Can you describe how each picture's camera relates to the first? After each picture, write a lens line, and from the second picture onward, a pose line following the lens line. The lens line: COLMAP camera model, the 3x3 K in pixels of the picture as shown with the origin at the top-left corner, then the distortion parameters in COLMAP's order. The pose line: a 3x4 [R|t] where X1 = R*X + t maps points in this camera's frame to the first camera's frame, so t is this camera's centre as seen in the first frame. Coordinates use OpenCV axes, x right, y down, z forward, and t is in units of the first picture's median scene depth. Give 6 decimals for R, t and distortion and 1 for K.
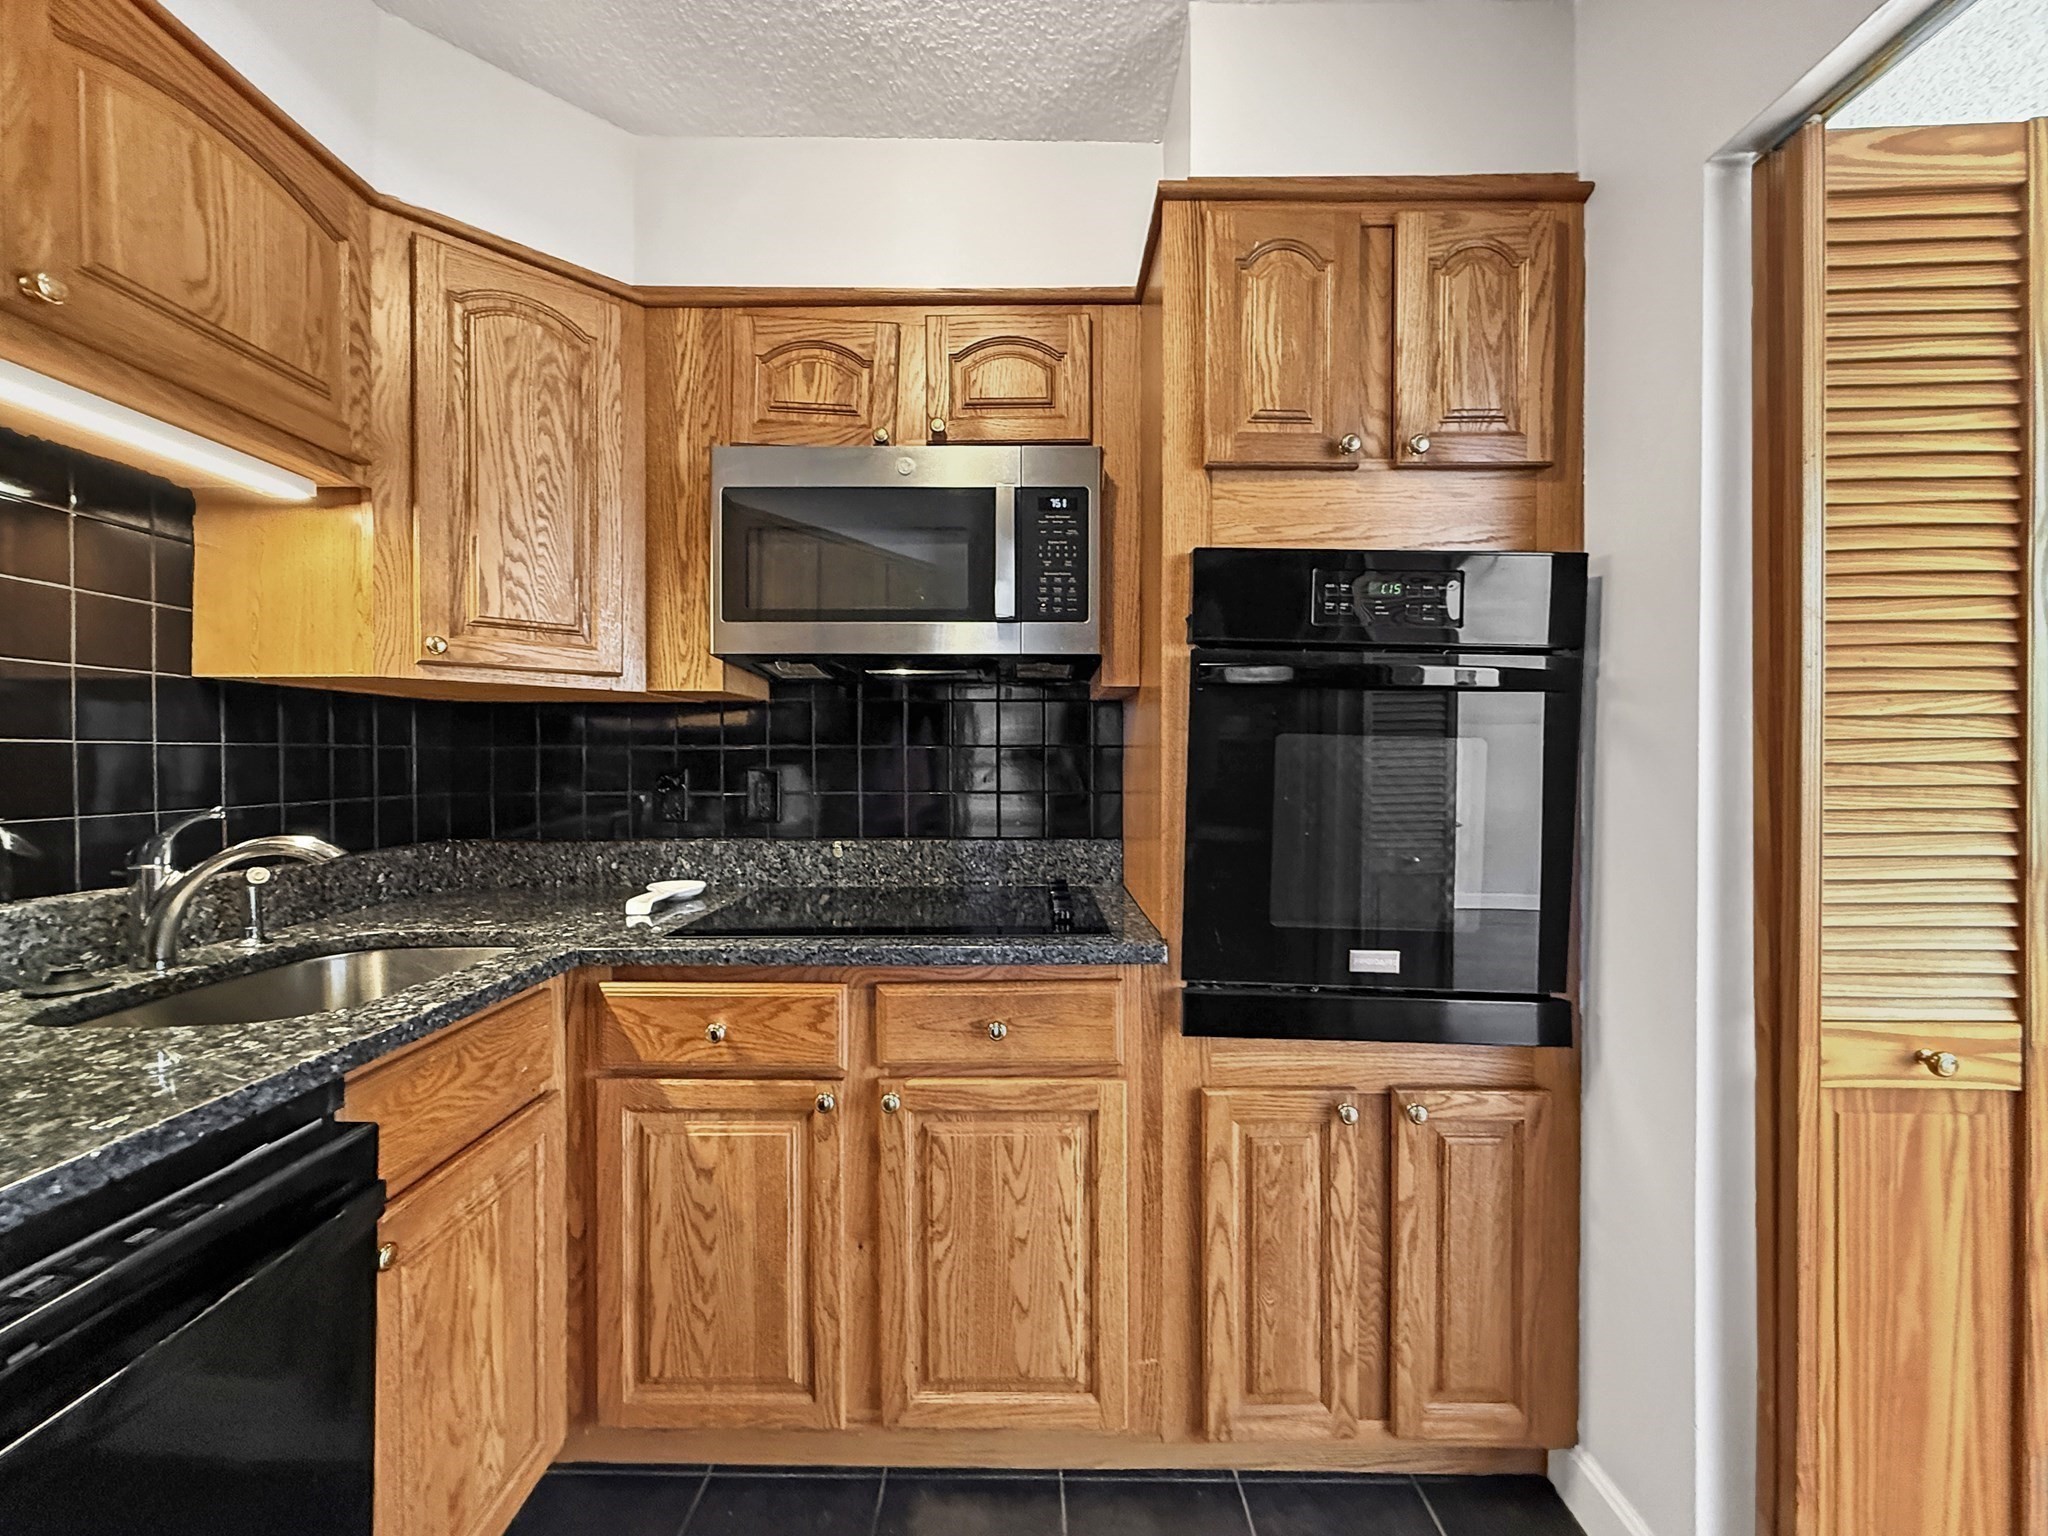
lens RADIAL K [[818.7, 0, 1021.6], [0, 818.7, 758.2], [0, 0, 1]] dist [-0.000008, 0.000063]
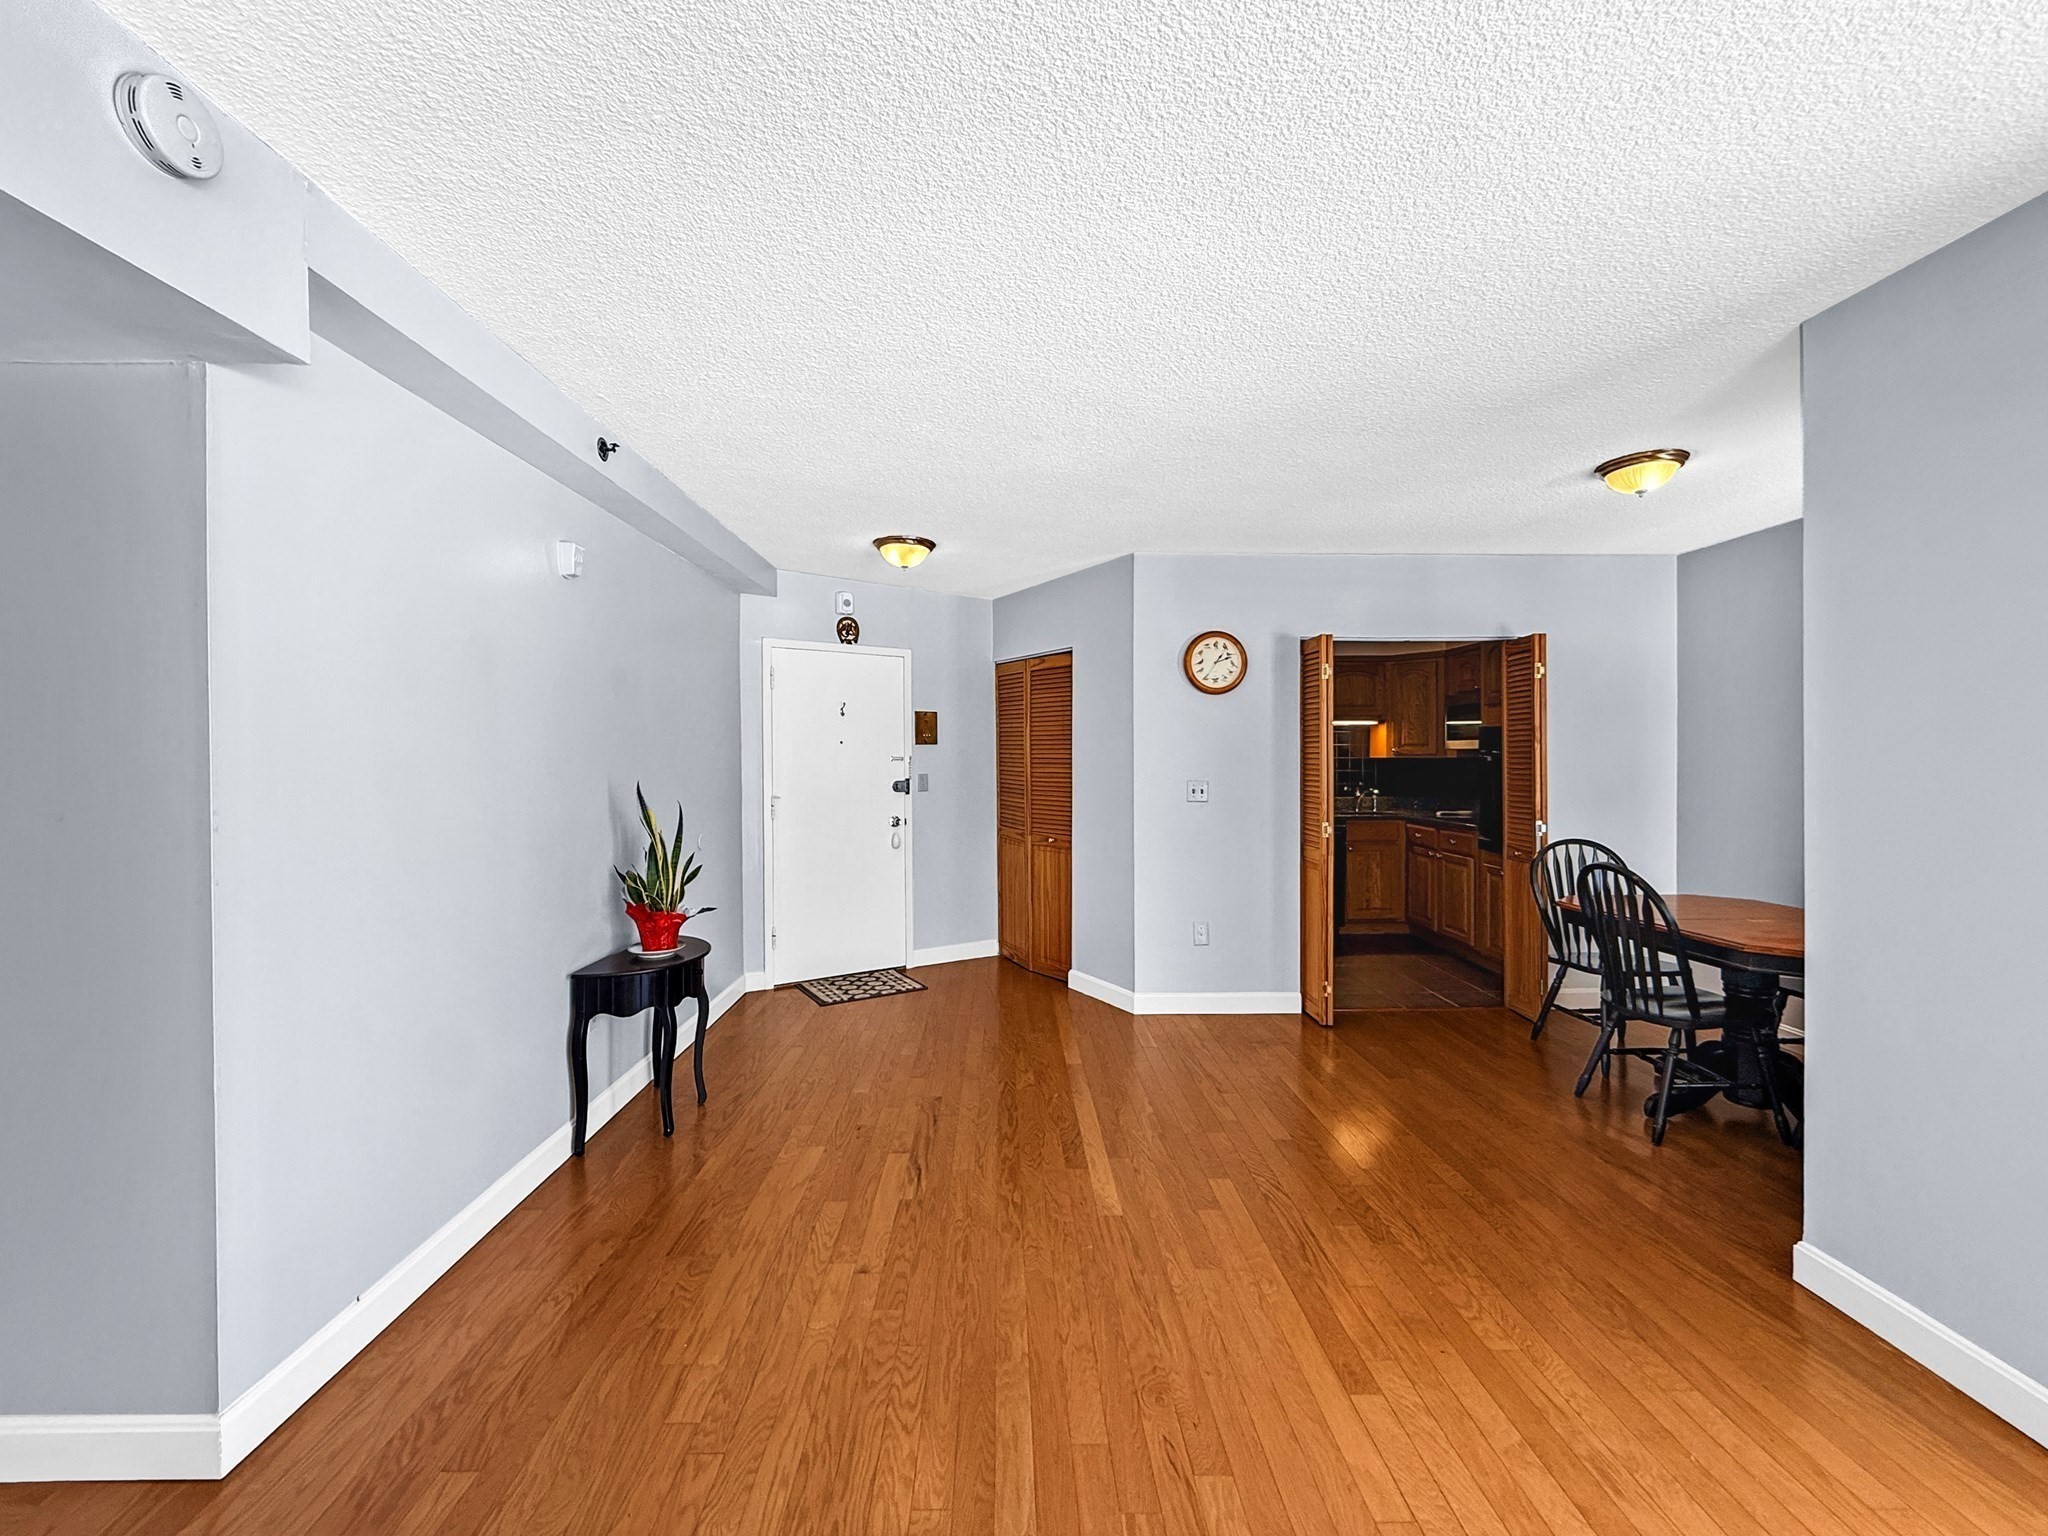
lens RADIAL K [[840.3, 0, 989.3], [0, 840.3, 761.2], [0, 0, 1]] dist [0.000257, -0.000139]
pose [[0.003348, 0.008805, -0.999956, 4.298753], [-0.000267, 0.999961, 0.008804, -0.124839], [0.999994, 0.000238, 0.003350, -1.414380]]
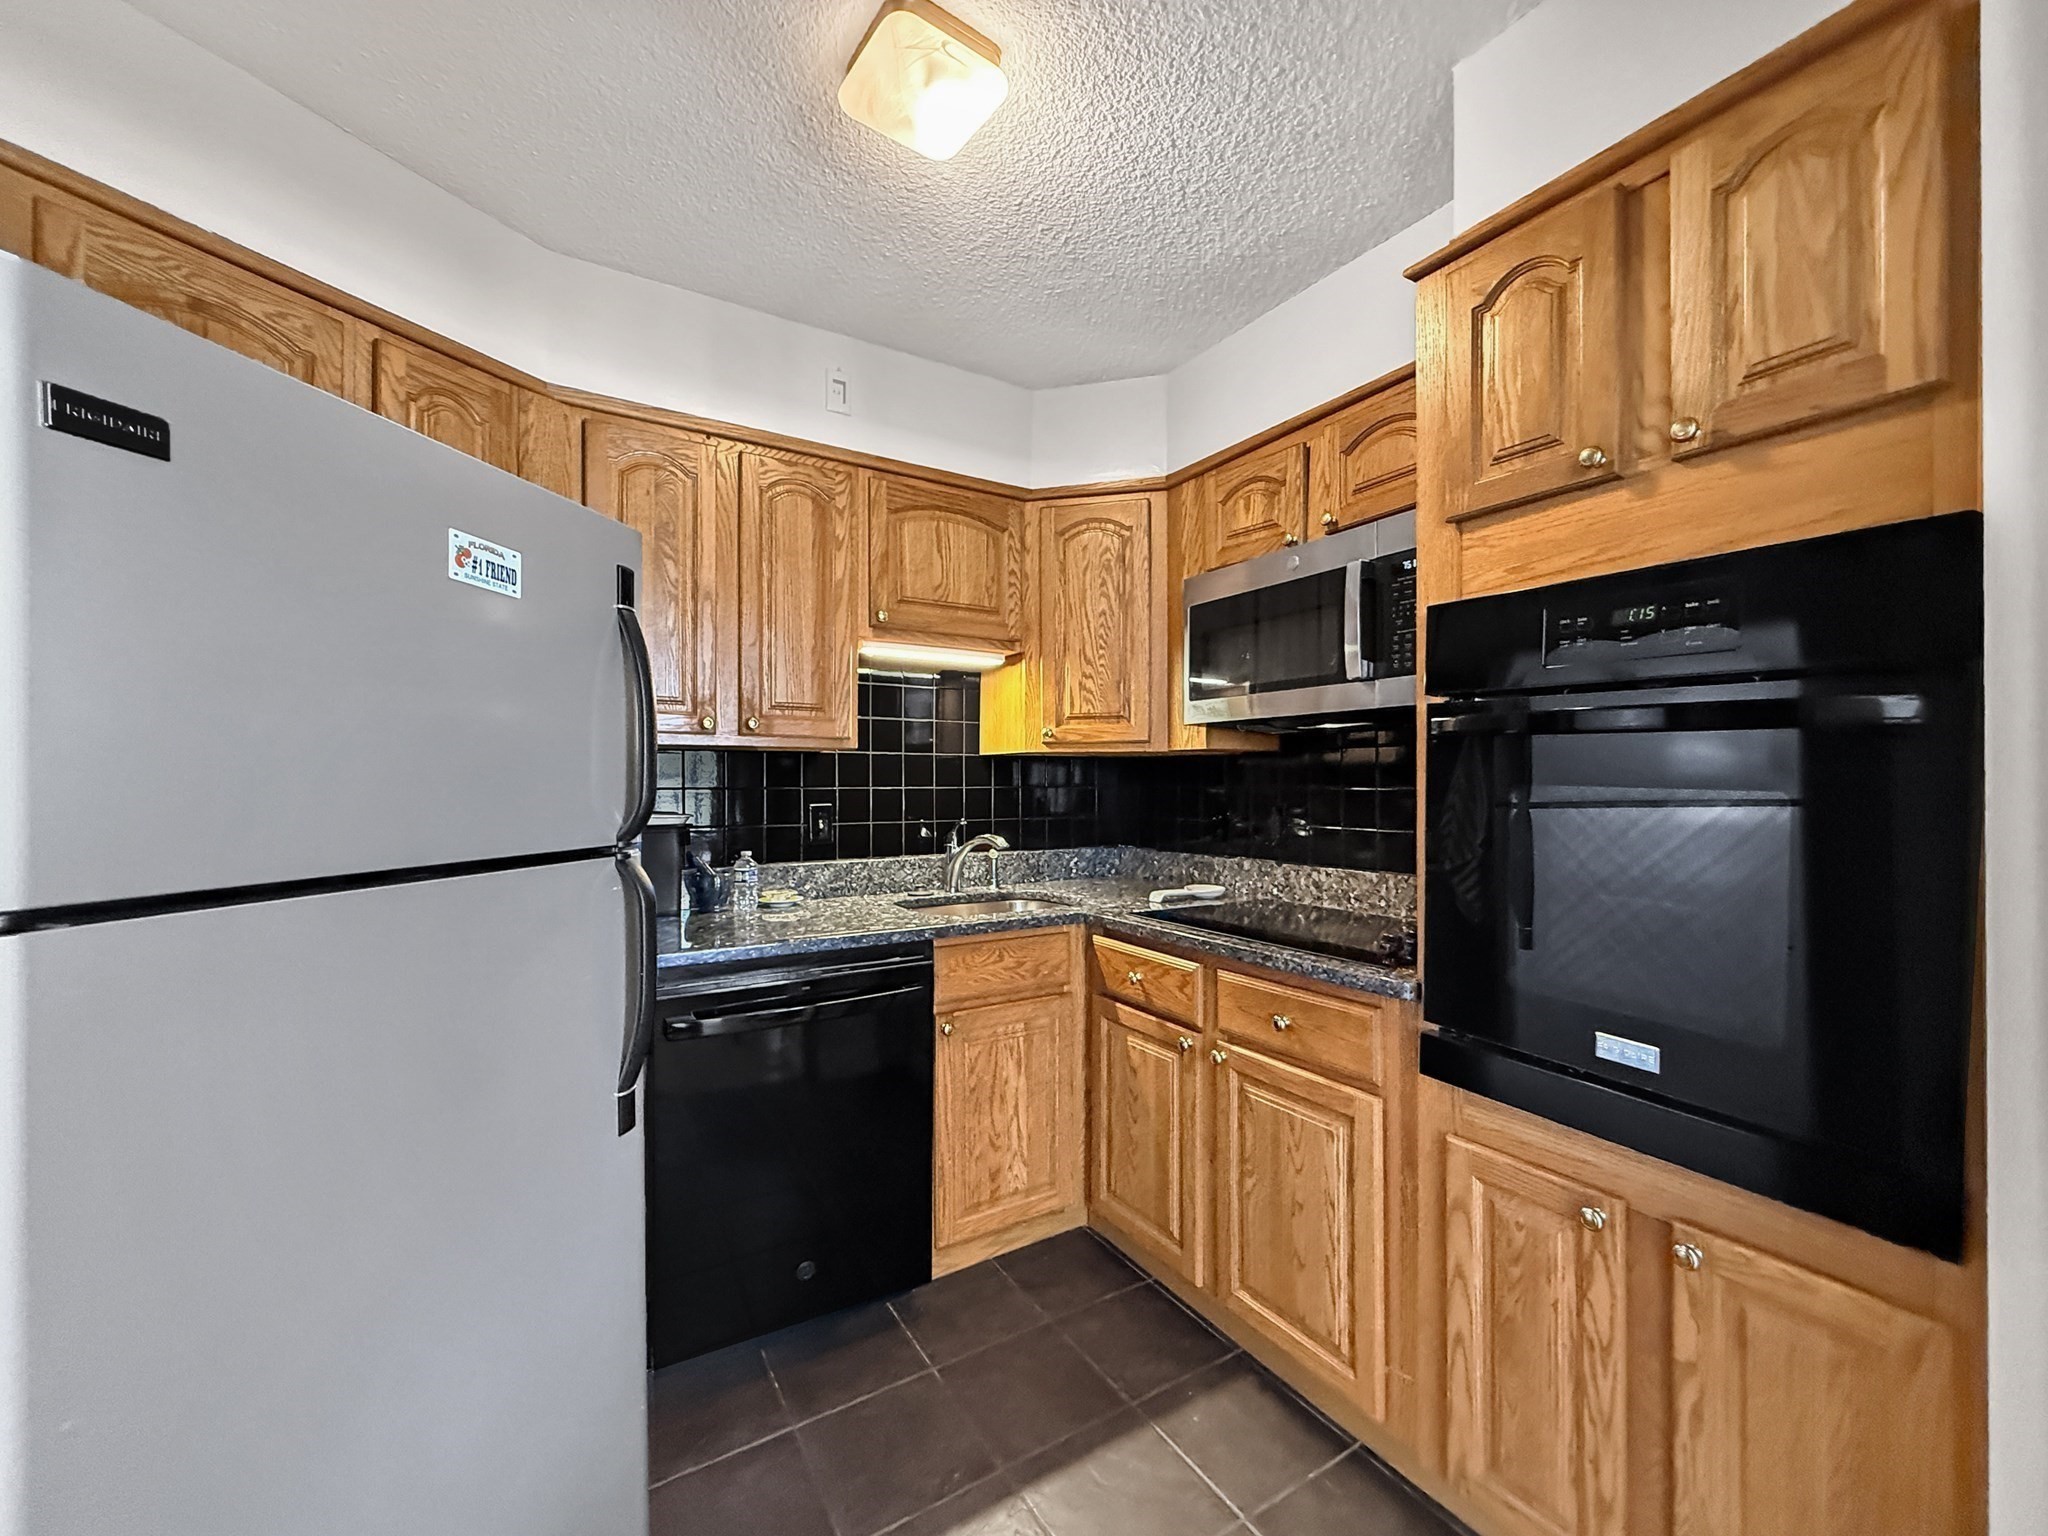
lens RADIAL K [[822.1, 0, 1024.0], [0, 822.1, 768.0], [0, 0, 1]] dist [0.000253, 0.000444]
pose [[0.524653, -0.014478, -0.851193, 0.817234], [-0.000702, 0.999848, -0.017439, -0.031563], [0.851316, 0.009747, 0.524562, 0.013328]]
